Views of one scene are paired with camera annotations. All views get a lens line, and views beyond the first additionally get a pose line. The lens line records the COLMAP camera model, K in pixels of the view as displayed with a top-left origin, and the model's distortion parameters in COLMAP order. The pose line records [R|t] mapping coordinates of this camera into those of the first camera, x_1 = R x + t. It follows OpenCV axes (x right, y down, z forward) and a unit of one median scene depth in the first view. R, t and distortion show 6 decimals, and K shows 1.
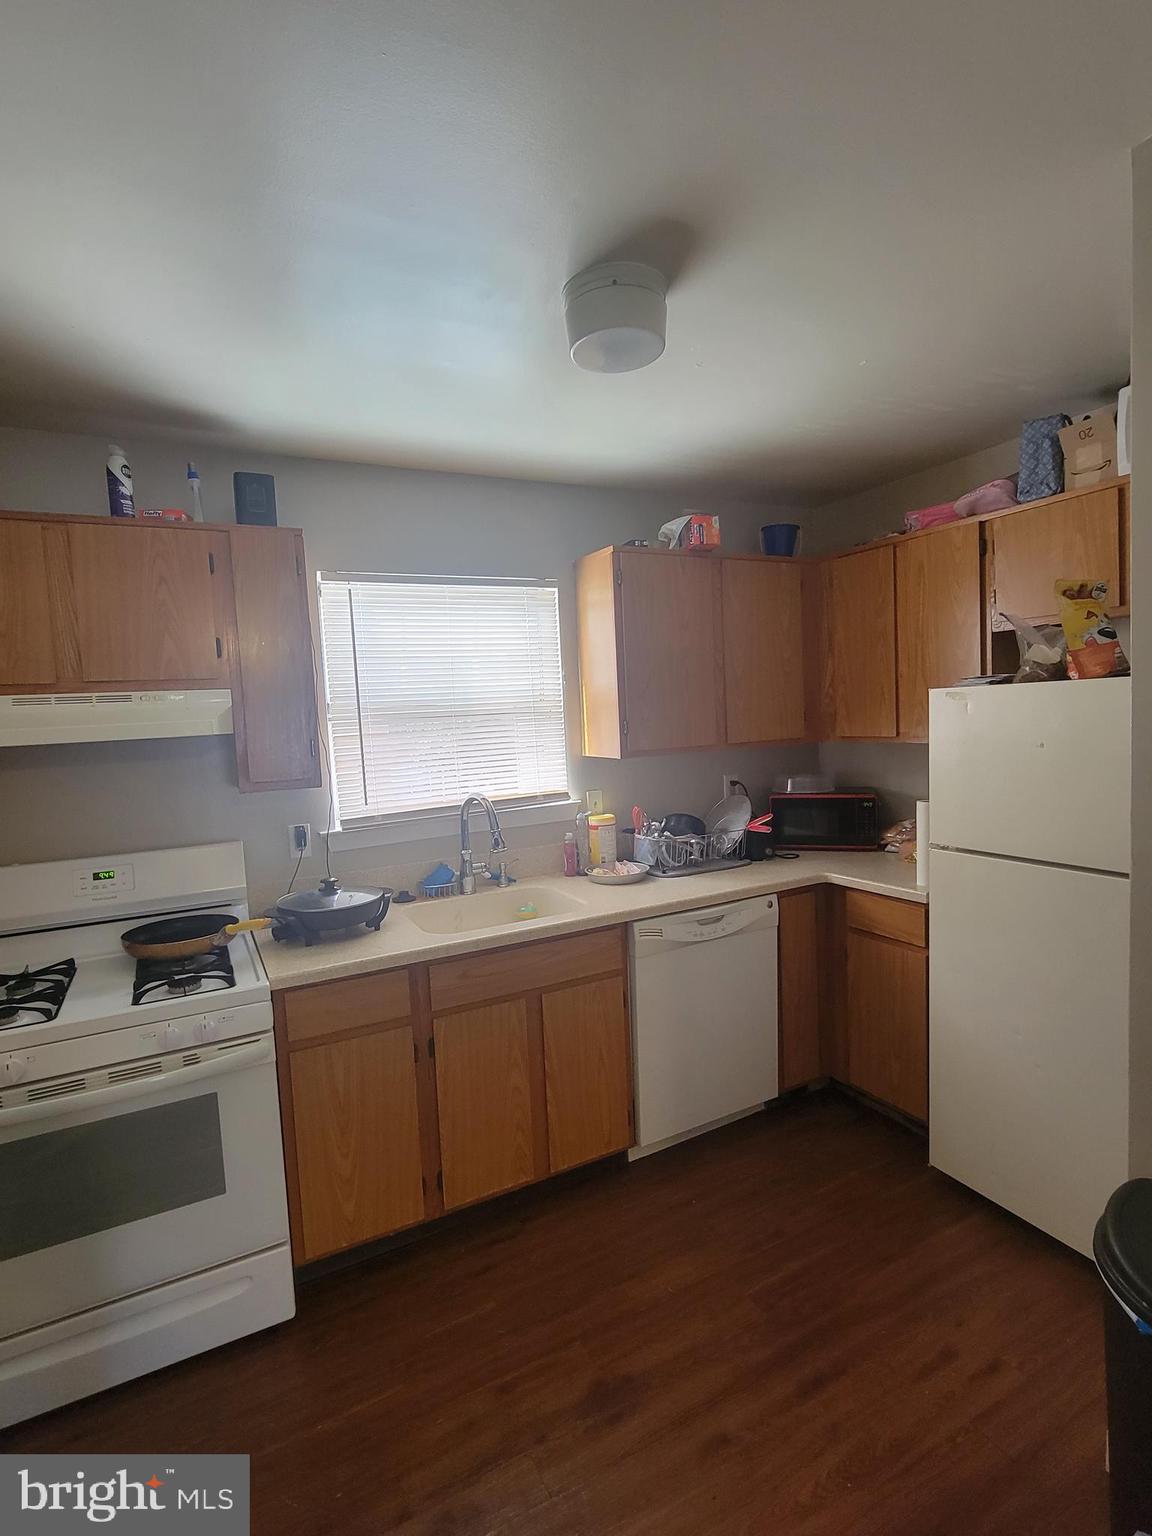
lens RADIAL K [[766.6, 0, 573.4], [0, 766.6, 763.9], [0, 0, 1]] dist [-0.007344, 0.004194]
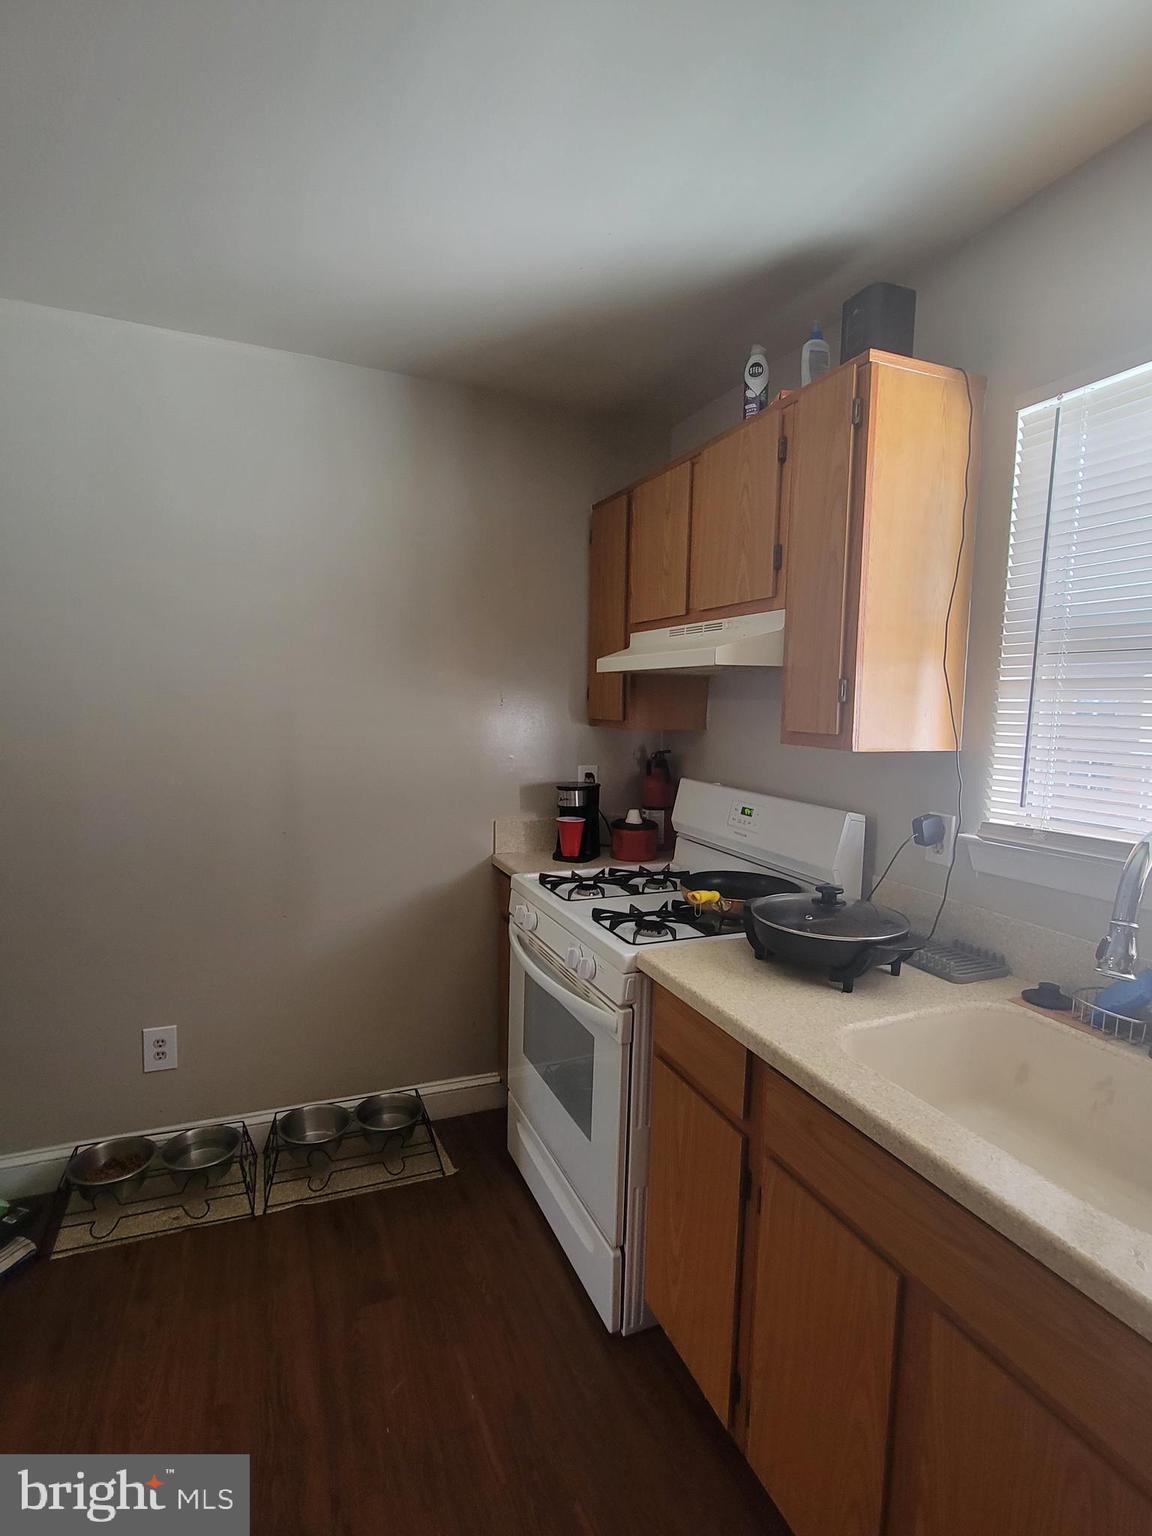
lens RADIAL K [[766.6, 0, 567.5], [0, 766.6, 771.5], [0, 0, 1]] dist [-0.007344, 0.004194]
pose [[-0.094377, 0.148388, -0.984416, 0.349957], [-0.082646, 0.984248, 0.156286, -0.037240], [0.992100, 0.096108, -0.080627, 0.812003]]
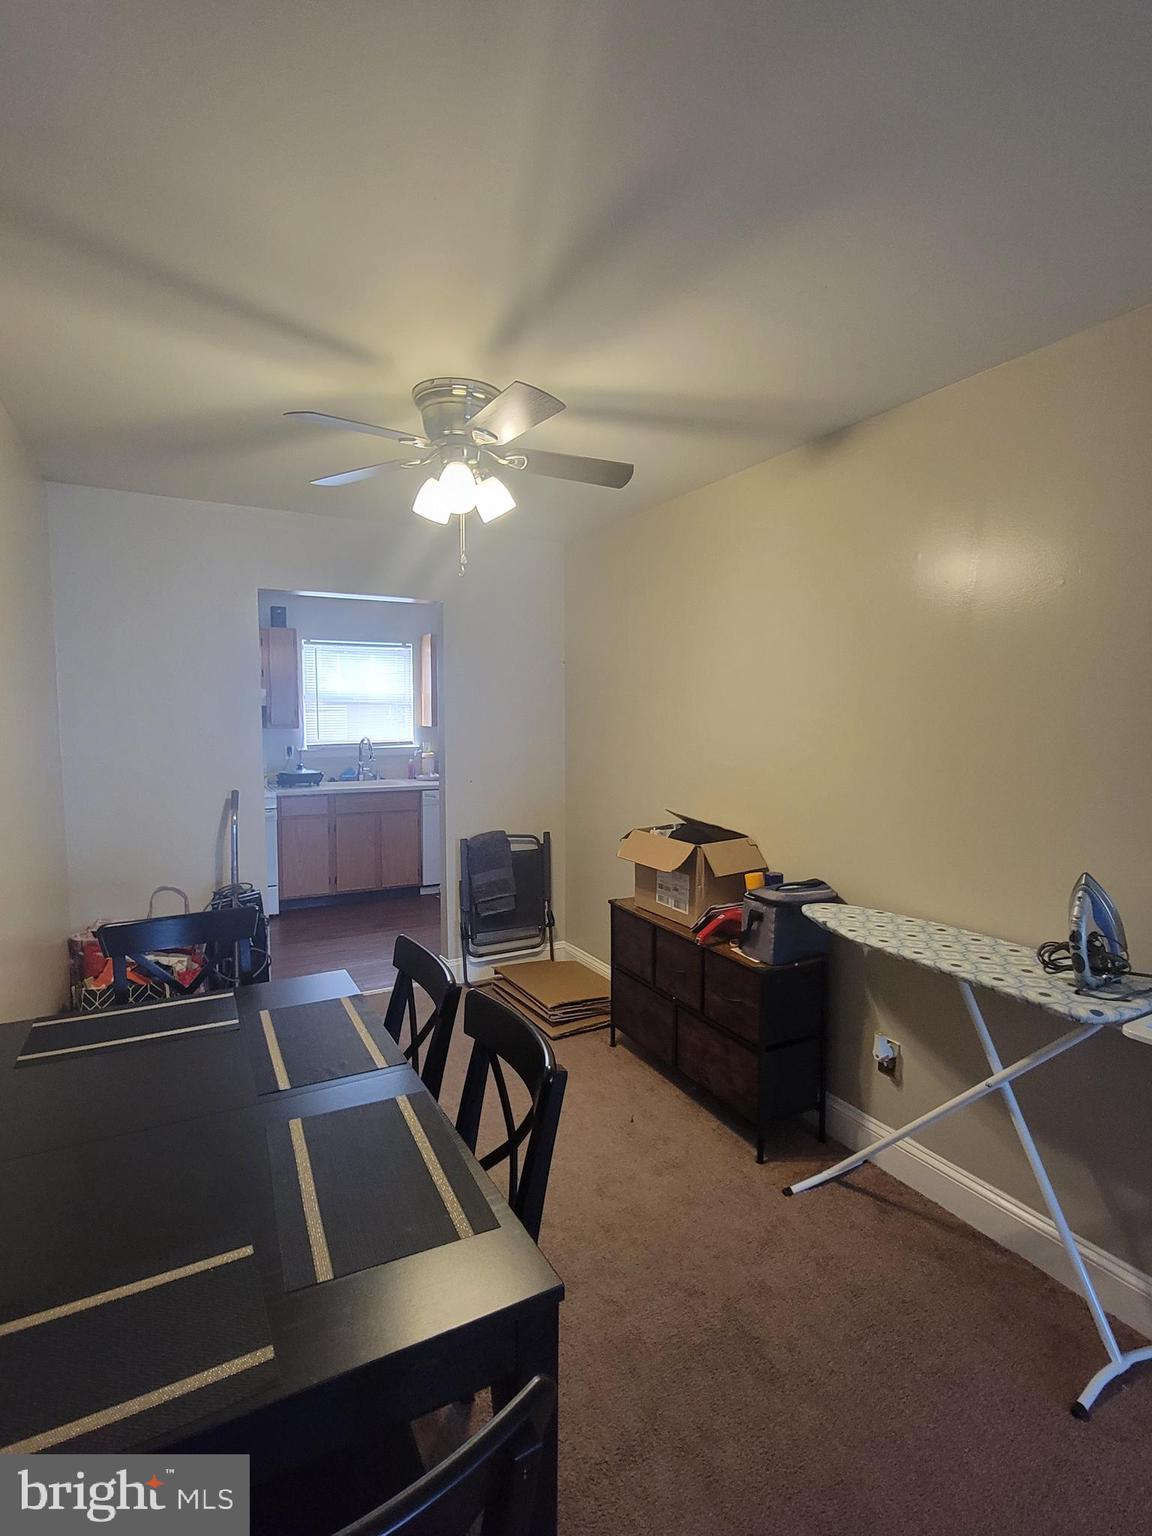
lens RADIAL K [[766.6, 0, 575.1], [0, 766.6, 774.1], [0, 0, 1]] dist [-0.007344, 0.004194]
pose [[0.998320, 0.056436, 0.013086, 0.558472], [-0.056616, 0.998301, 0.013760, 0.094987], [-0.012287, -0.014478, 0.999820, -1.544167]]
